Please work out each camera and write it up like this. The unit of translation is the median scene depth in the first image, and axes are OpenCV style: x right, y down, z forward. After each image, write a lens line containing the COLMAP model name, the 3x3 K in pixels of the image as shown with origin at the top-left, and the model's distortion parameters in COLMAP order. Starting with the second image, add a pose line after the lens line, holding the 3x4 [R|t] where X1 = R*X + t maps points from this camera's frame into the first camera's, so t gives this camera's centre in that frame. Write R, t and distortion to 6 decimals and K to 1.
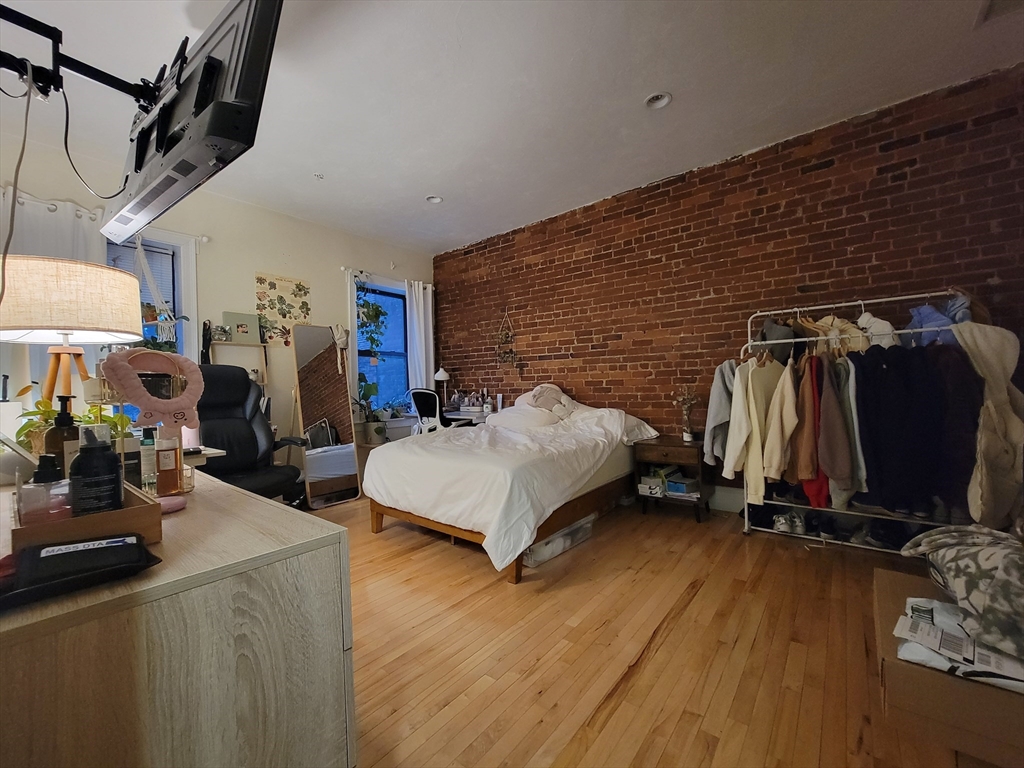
lens RADIAL K [[417.3, 0, 515.0], [0, 417.3, 383.7], [0, 0, 1]] dist [-0.003855, -0.000907]
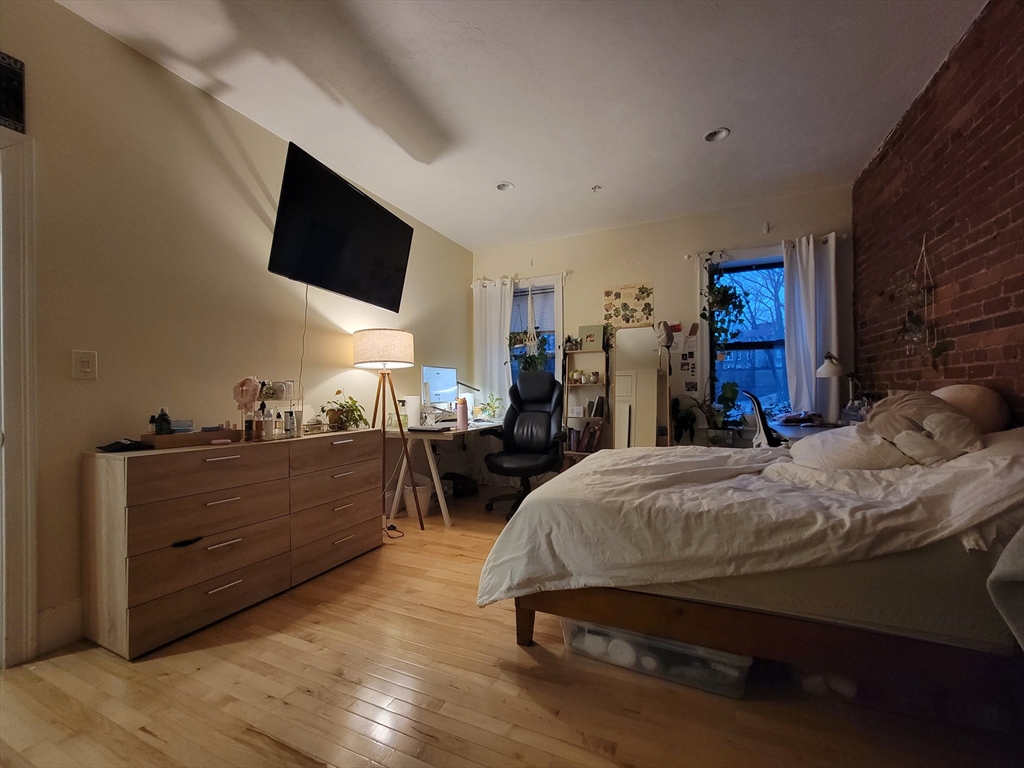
lens RADIAL K [[417.3, 0, 512.6], [0, 417.3, 389.9], [0, 0, 1]] dist [-0.003855, -0.000907]
pose [[0.244516, 0.016018, -0.969513, 0.420589], [0.013082, 0.999718, 0.019816, -0.009873], [0.969557, -0.017528, 0.244238, 0.445711]]
